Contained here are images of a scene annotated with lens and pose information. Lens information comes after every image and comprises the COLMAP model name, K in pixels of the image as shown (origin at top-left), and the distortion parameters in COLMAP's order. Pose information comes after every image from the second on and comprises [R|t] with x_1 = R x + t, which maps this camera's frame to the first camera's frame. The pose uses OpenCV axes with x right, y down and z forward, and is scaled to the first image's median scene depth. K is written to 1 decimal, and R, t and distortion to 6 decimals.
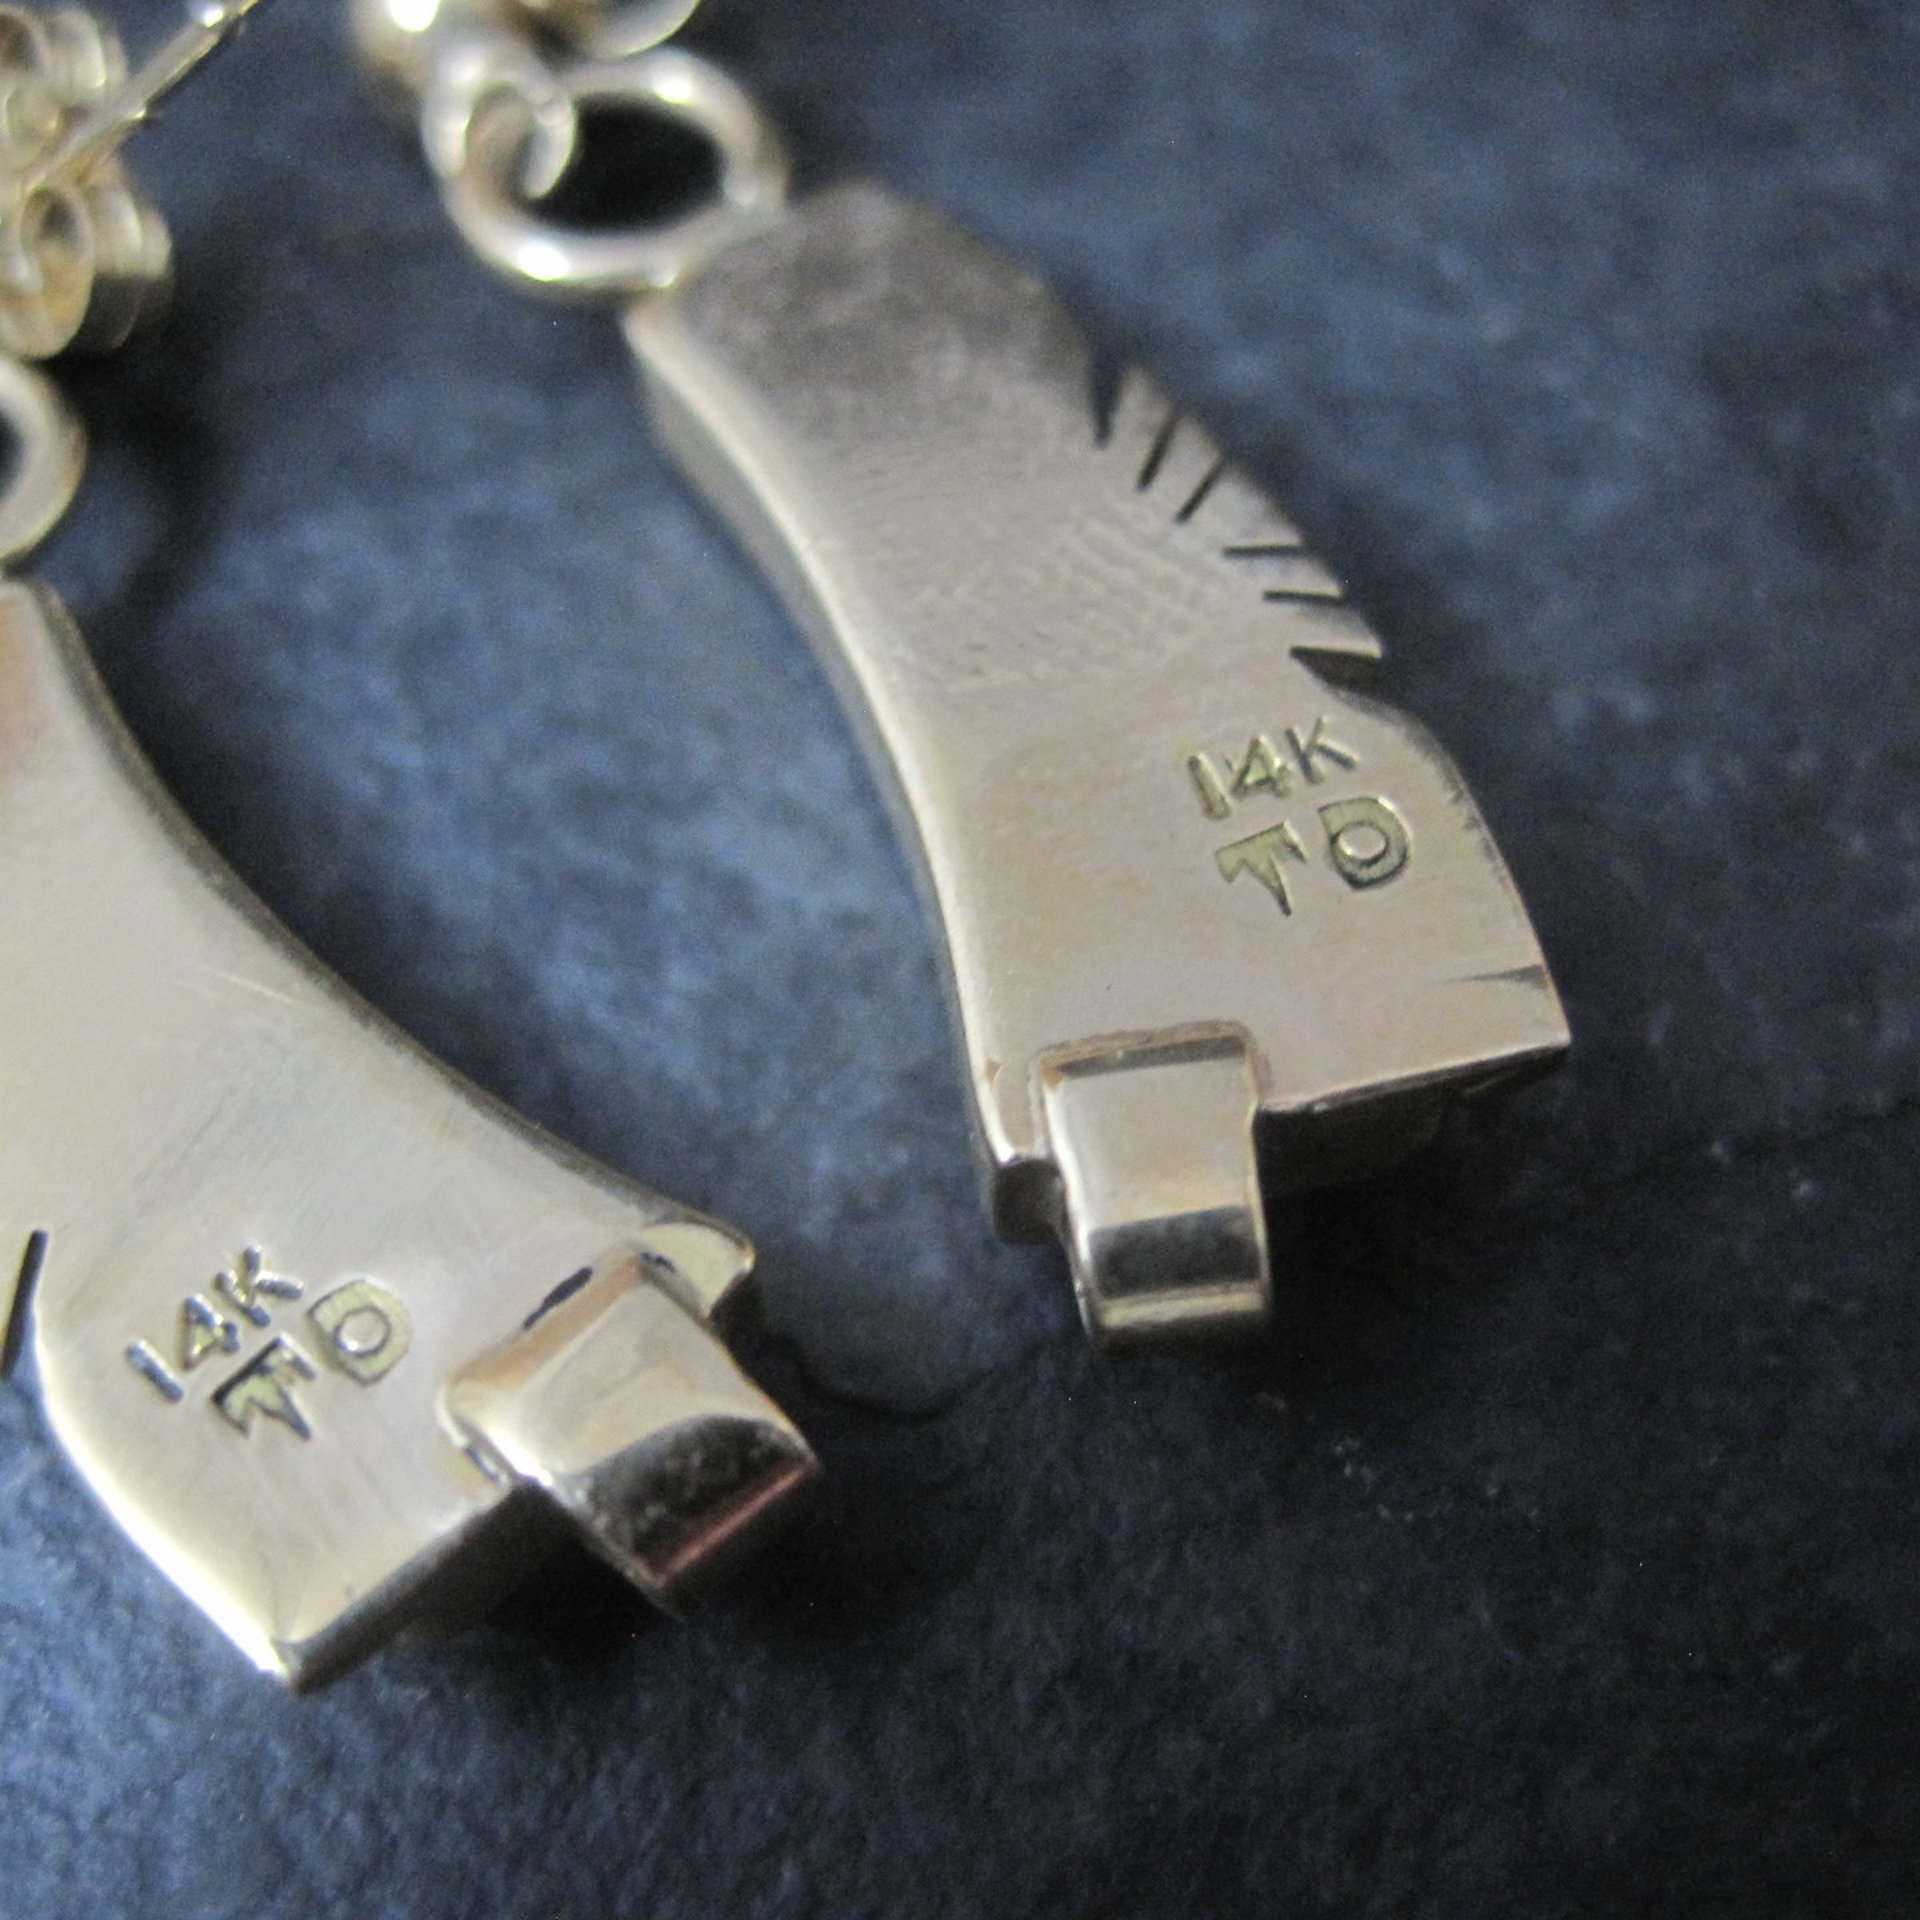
lens RADIAL K [[2685.5, 0, 960.0], [0, 2685.5, 960.0], [0, 0, 1]] dist [-0.190852, 0.100671]
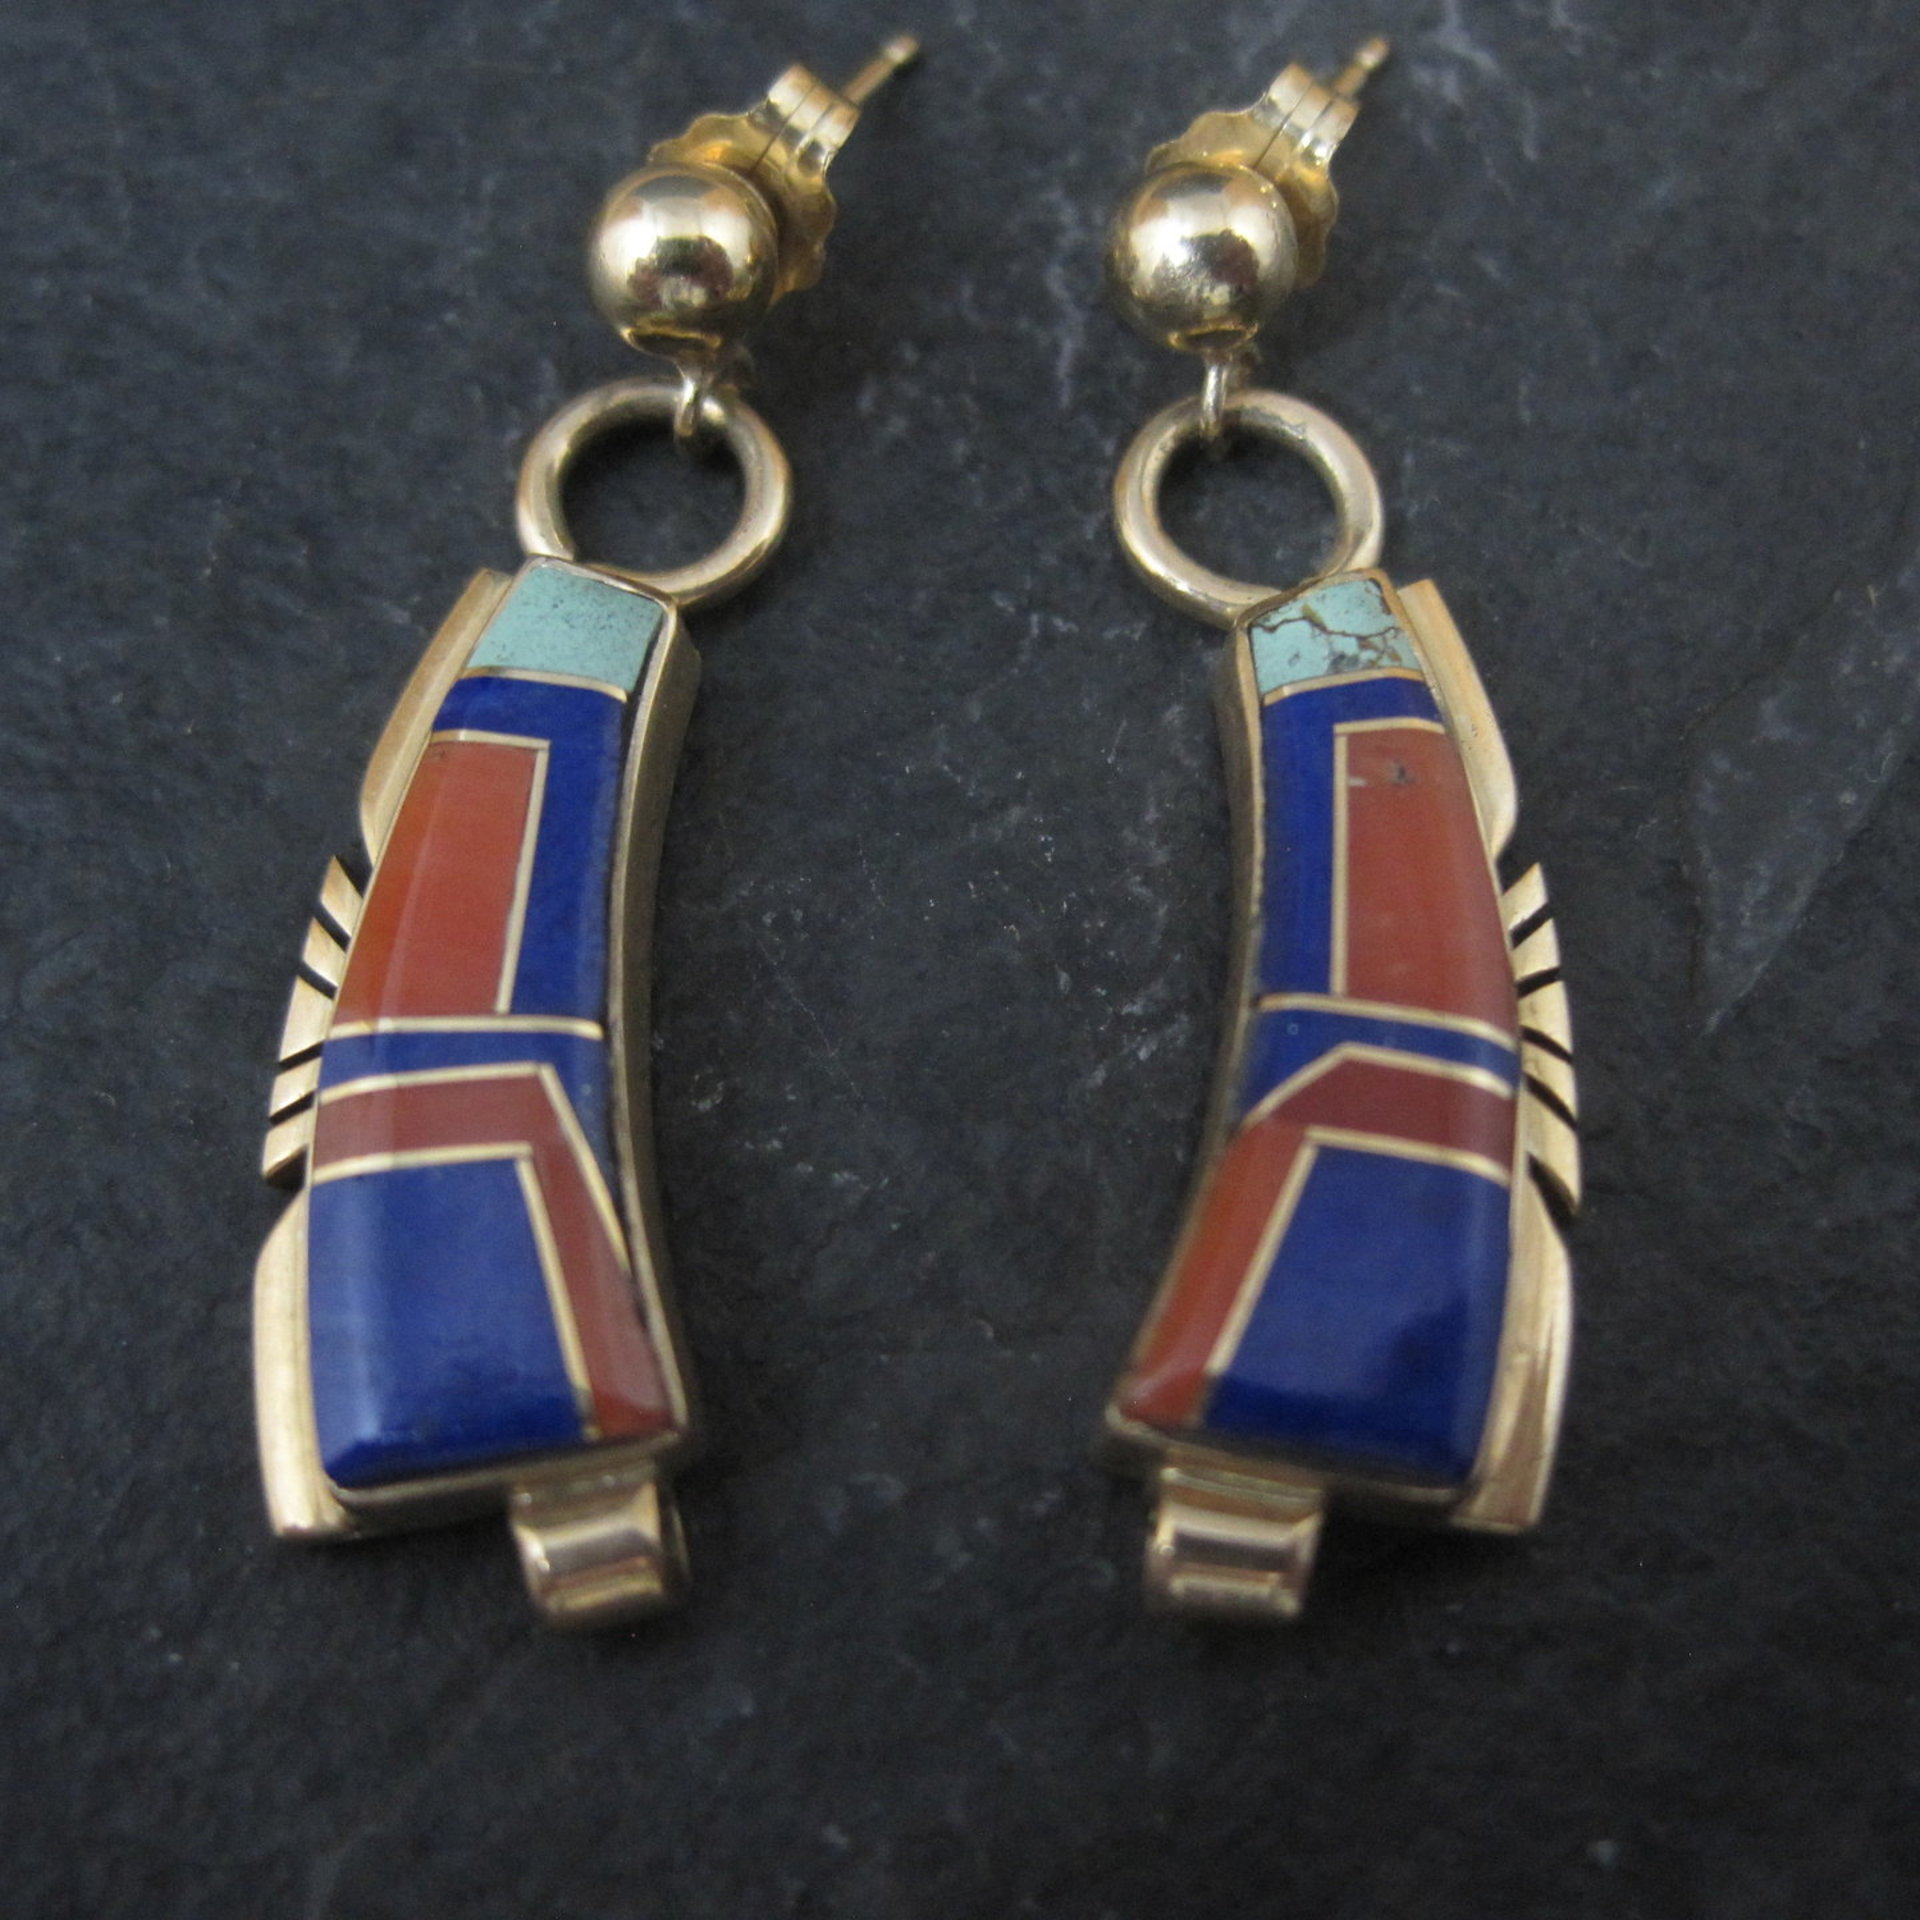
lens RADIAL K [[2685.5, 0, 960.0], [0, 2685.5, 960.0], [0, 0, 1]] dist [-0.190852, 0.100671]
pose [[0.964828, -0.246449, 0.091487, 0.261172], [0.235923, 0.965272, 0.112204, -0.473673], [-0.115962, -0.086674, 0.989465, -0.100121]]
